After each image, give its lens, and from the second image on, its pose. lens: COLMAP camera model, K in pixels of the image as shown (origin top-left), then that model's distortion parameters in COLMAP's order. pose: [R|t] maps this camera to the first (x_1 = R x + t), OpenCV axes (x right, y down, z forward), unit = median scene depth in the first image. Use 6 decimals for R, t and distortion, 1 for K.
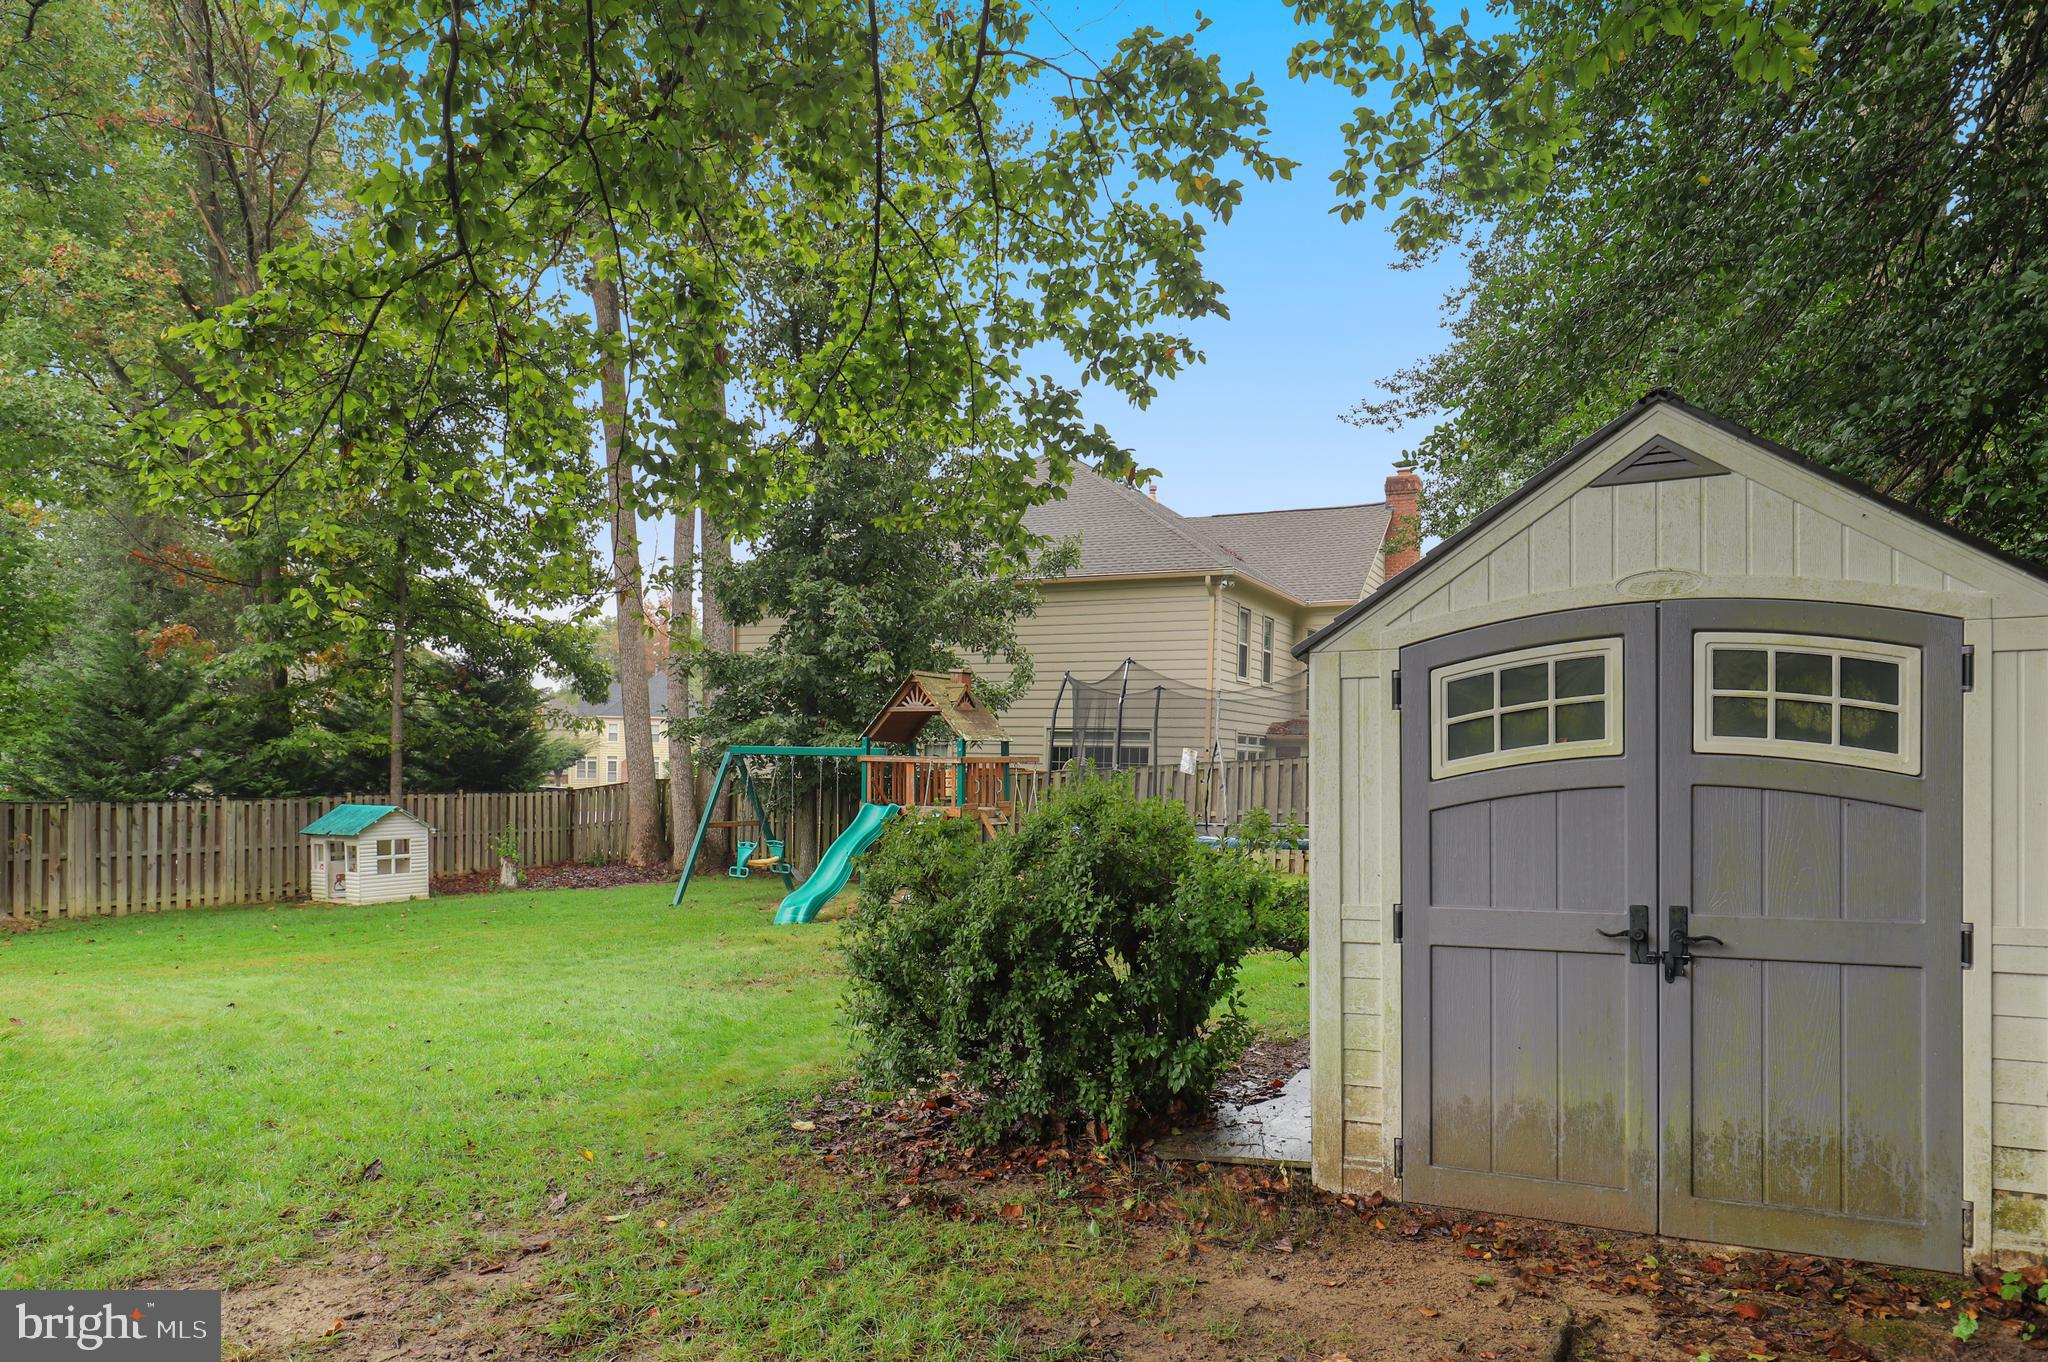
lens RADIAL K [[1241.1, 0, 1026.6], [0, 1241.1, 678.0], [0, 0, 1]] dist [-0.000980, -0.001383]
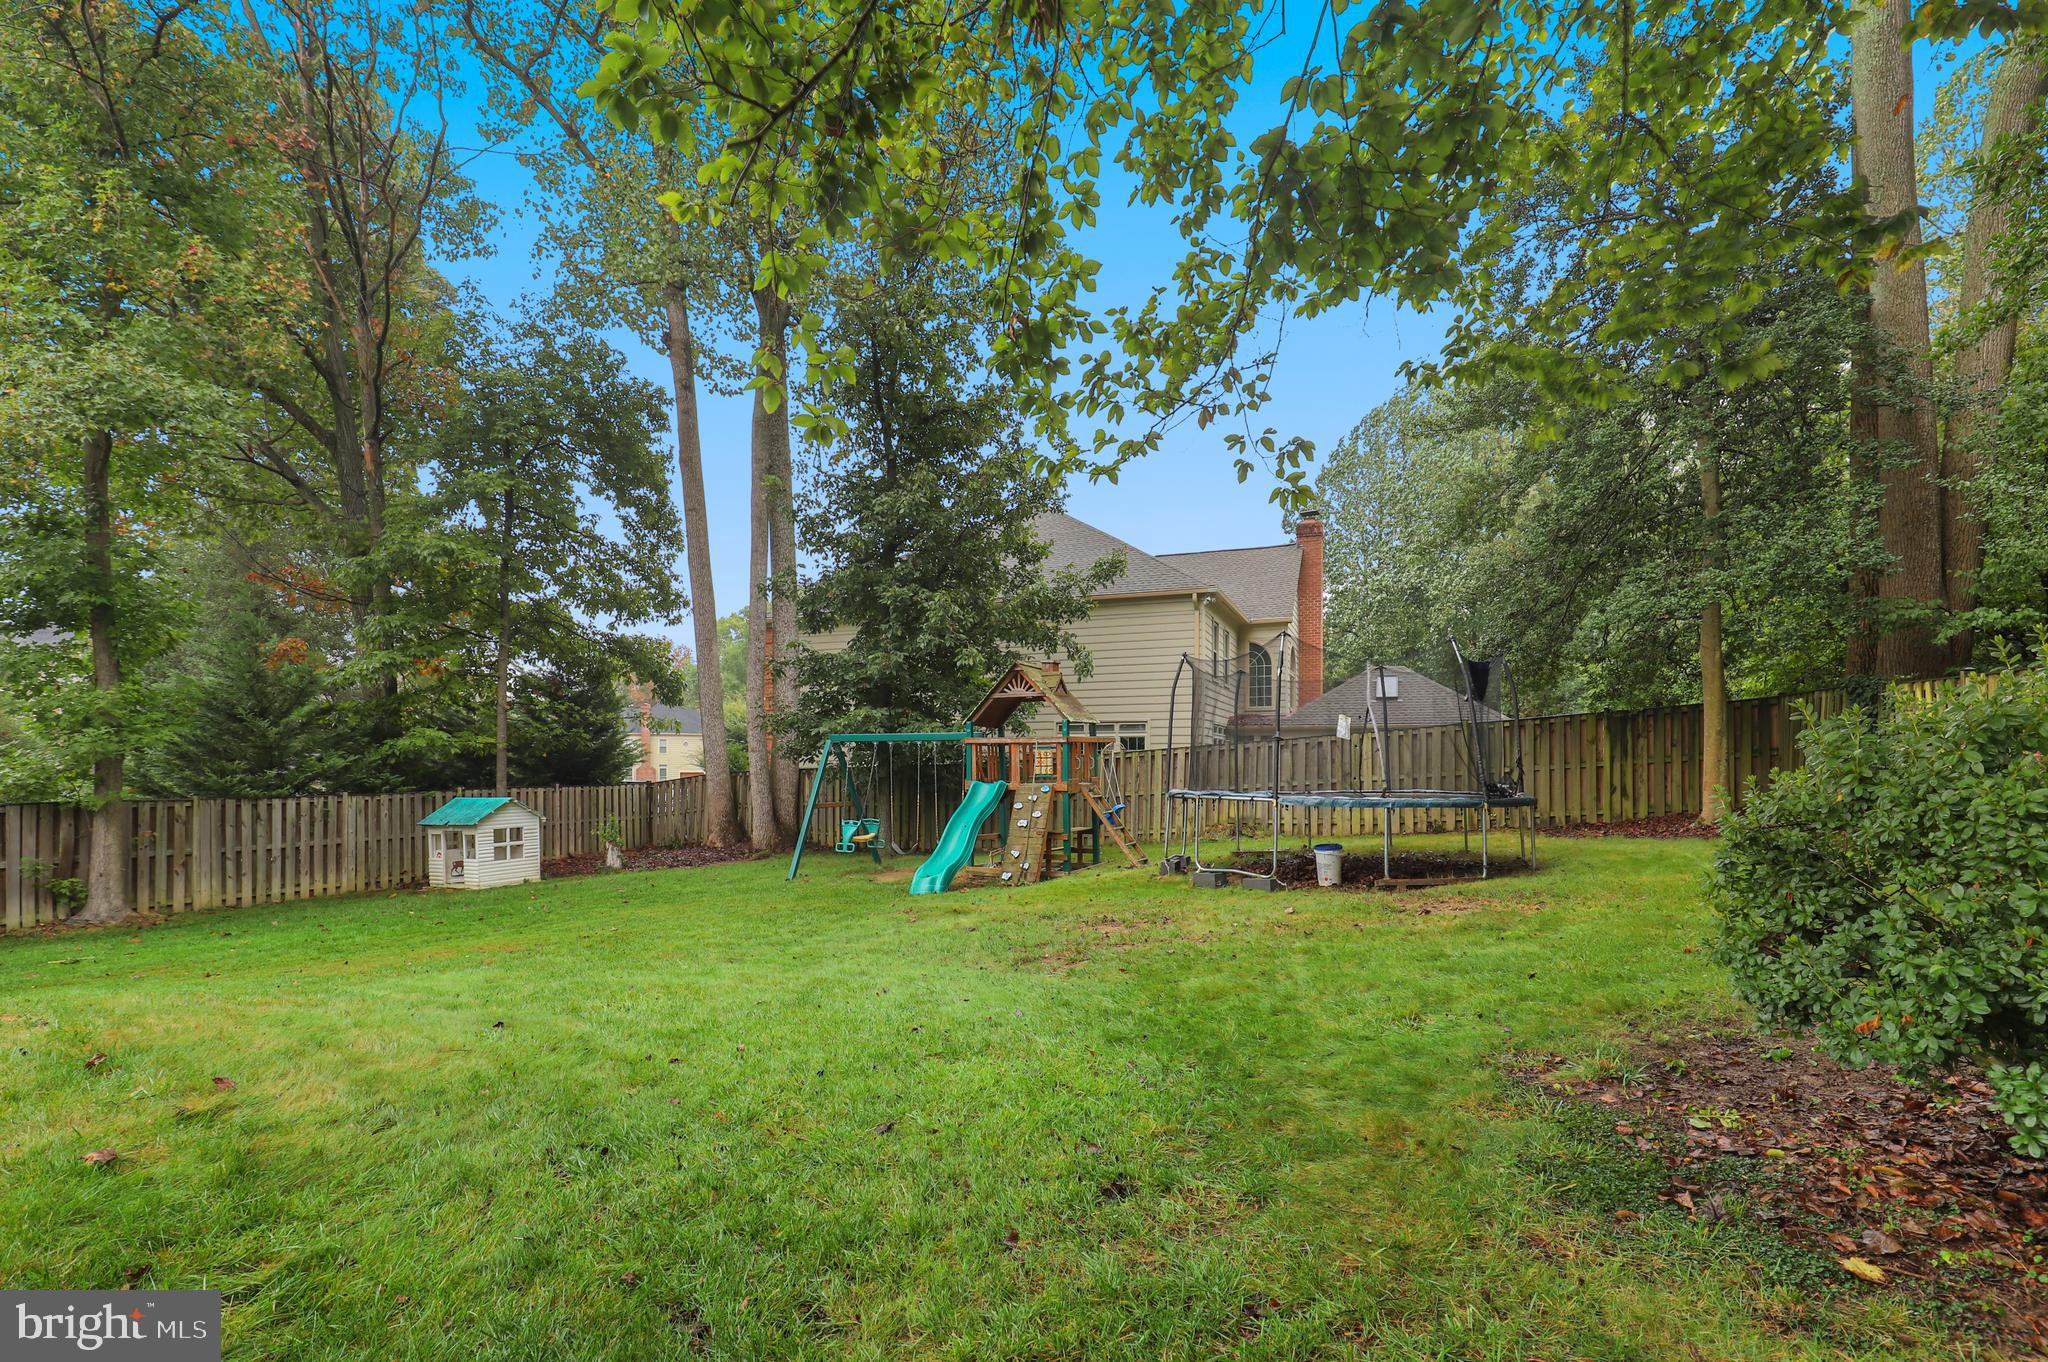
lens RADIAL K [[929.2, 0, 1020.3], [0, 929.2, 684.7], [0, 0, 1]] dist [0.000467, -0.000627]
pose [[0.996021, -0.013867, 0.088030, -0.130304], [0.015364, 0.999748, -0.016343, 0.023830], [-0.087781, 0.017631, 0.995984, 0.140217]]
